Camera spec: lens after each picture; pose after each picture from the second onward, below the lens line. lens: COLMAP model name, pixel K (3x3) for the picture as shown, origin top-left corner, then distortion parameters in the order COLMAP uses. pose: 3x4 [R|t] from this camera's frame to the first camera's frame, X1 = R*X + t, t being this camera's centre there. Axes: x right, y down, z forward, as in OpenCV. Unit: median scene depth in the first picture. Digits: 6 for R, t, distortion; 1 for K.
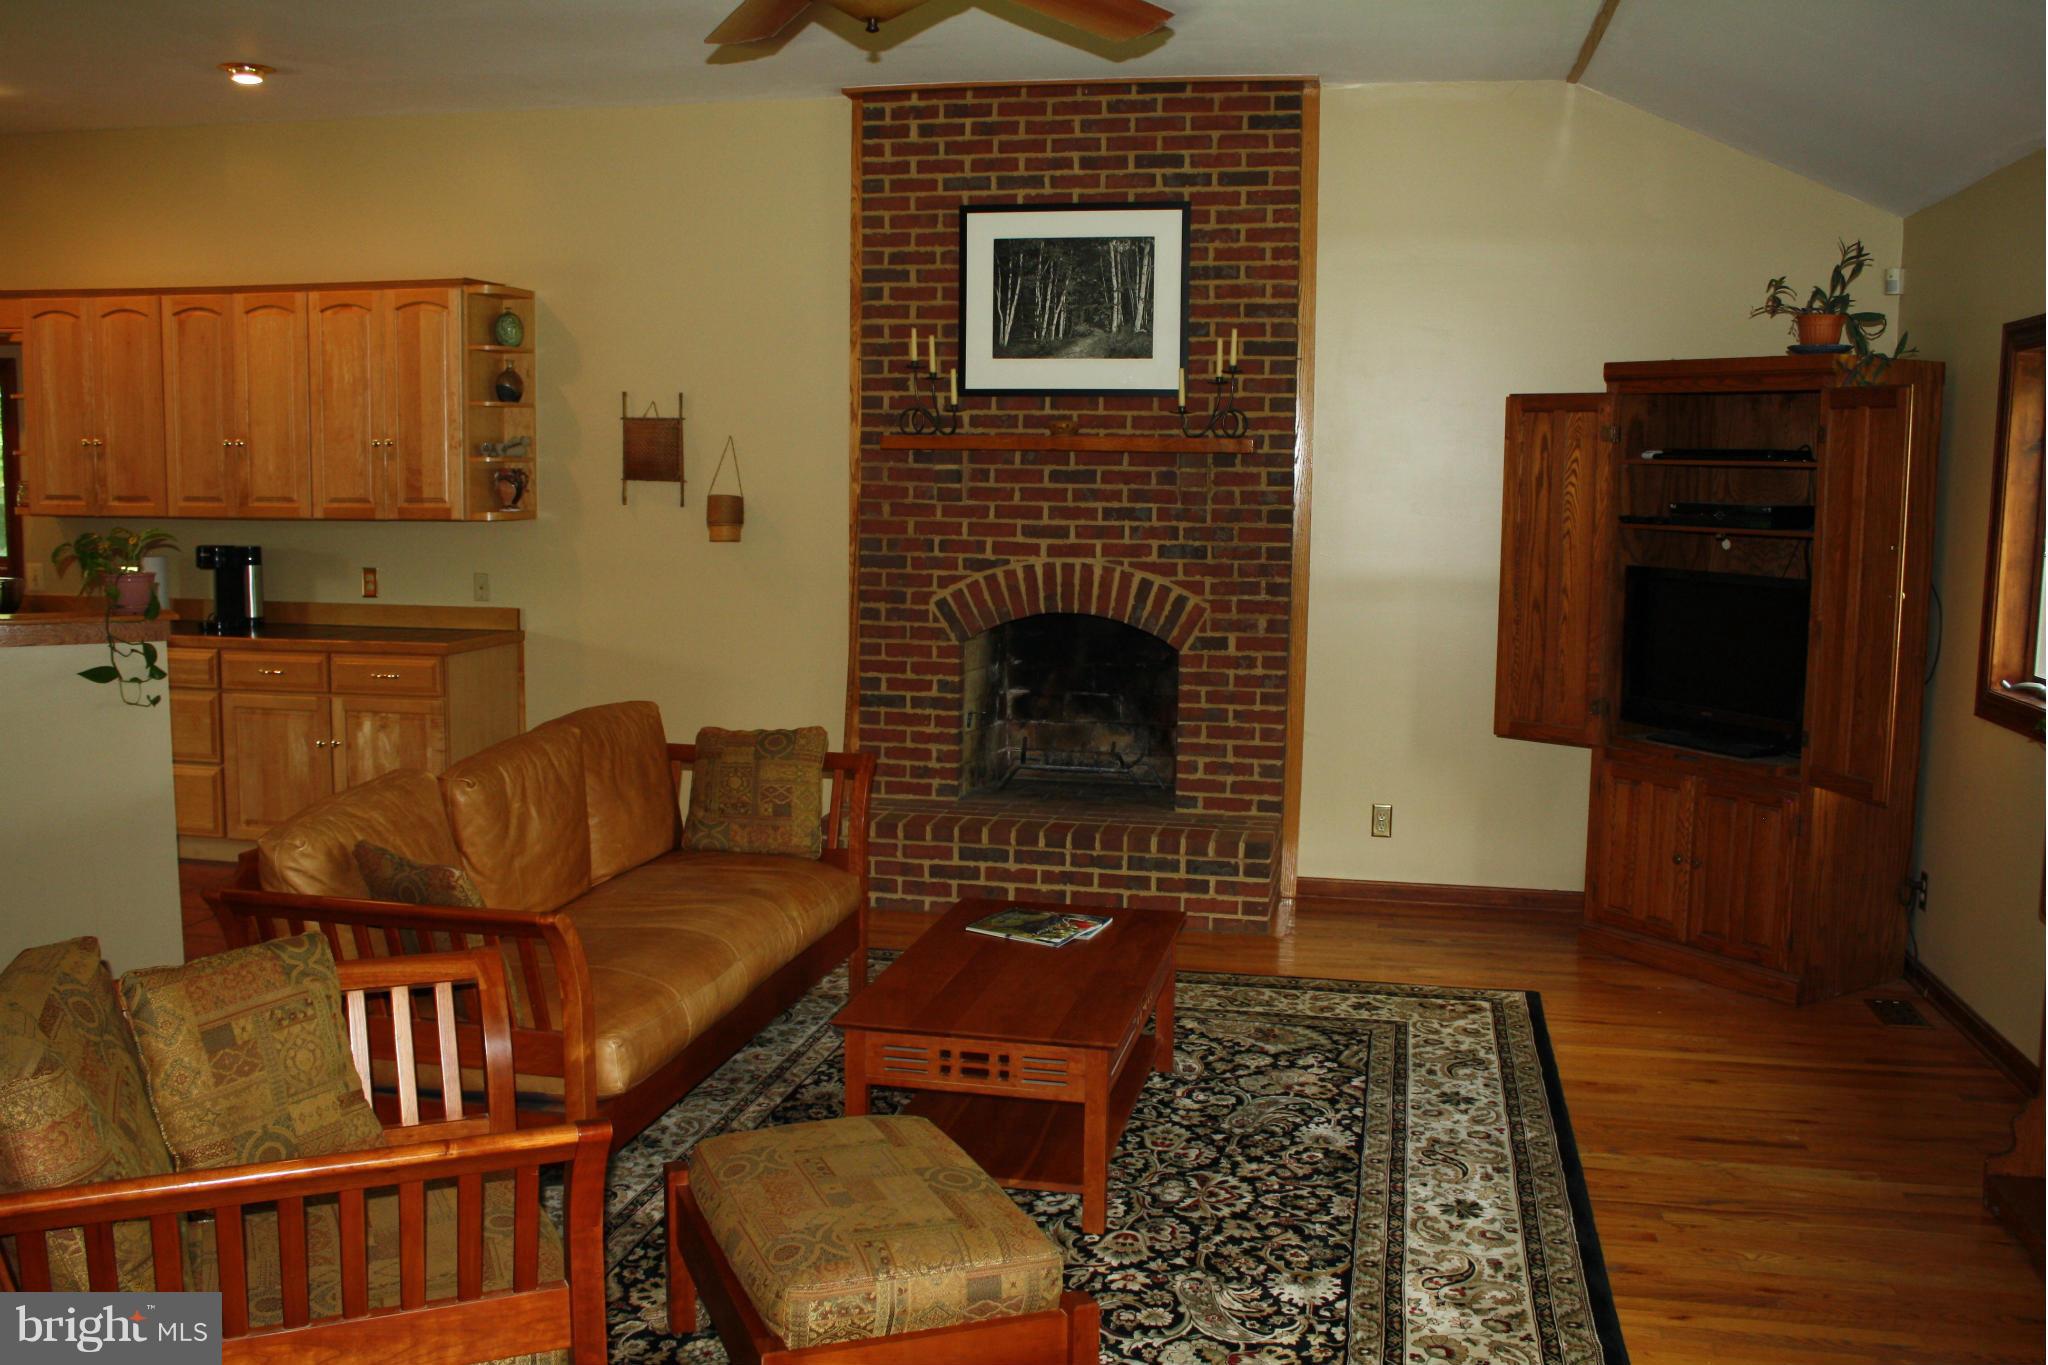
lens RADIAL K [[1827.8, 0, 1024.0], [0, 1827.8, 682.5], [0, 0, 1]] dist [-0.155664, 0.152415]
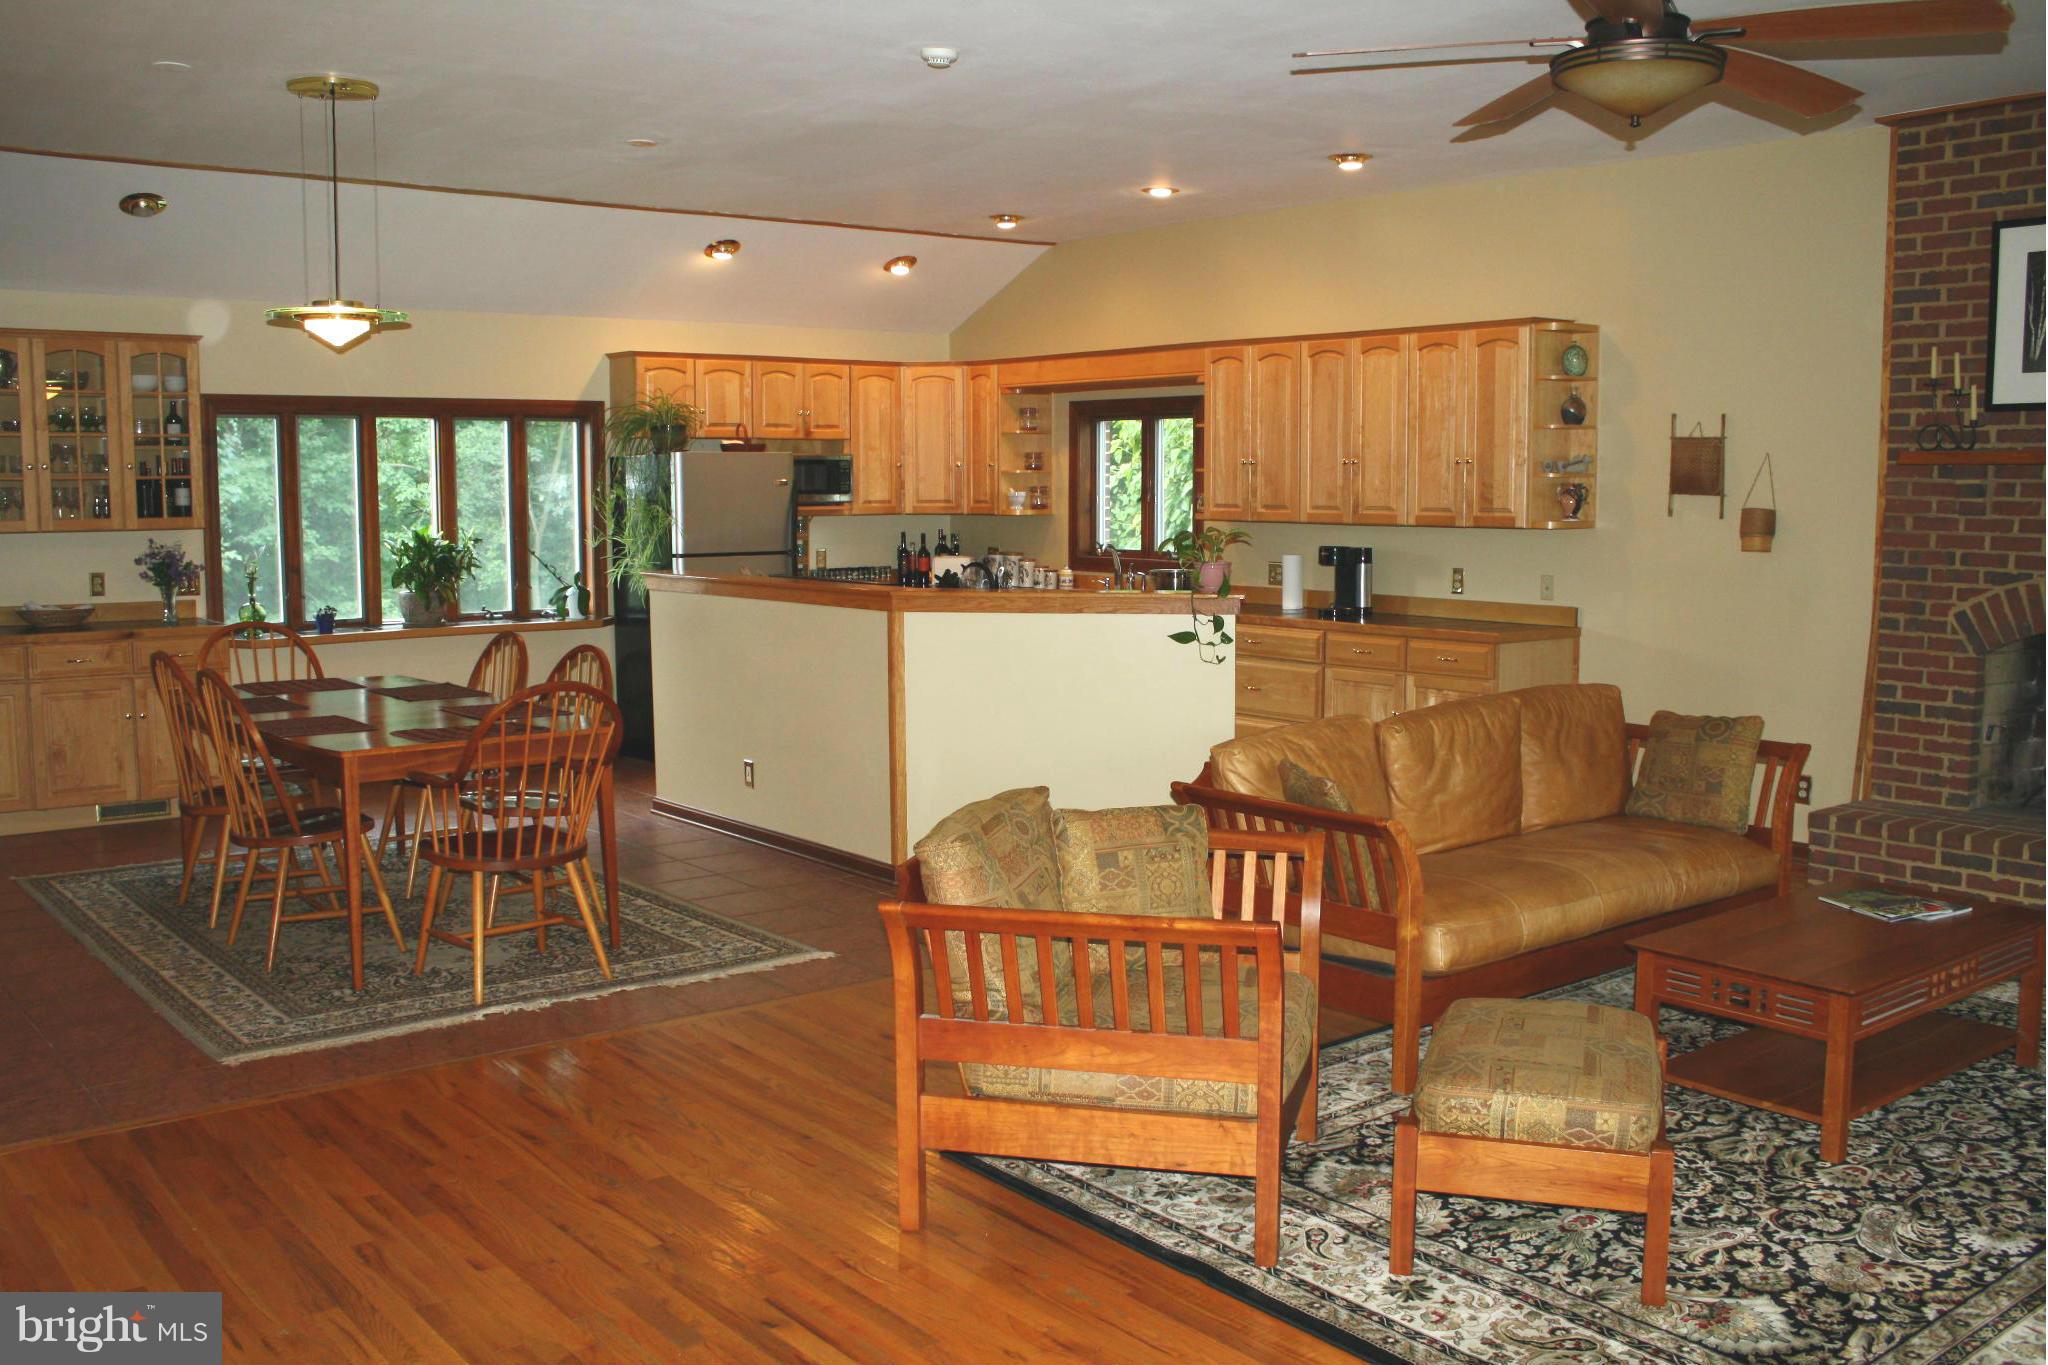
lens RADIAL K [[1827.8, 0, 1024.0], [0, 1827.8, 682.5], [0, 0, 1]] dist [-0.155664, 0.152415]
pose [[0.774581, 0.055715, -0.630016, 0.175900], [-0.061933, 0.998007, 0.012113, 0.014329], [0.629435, 0.029636, 0.776488, -0.094230]]
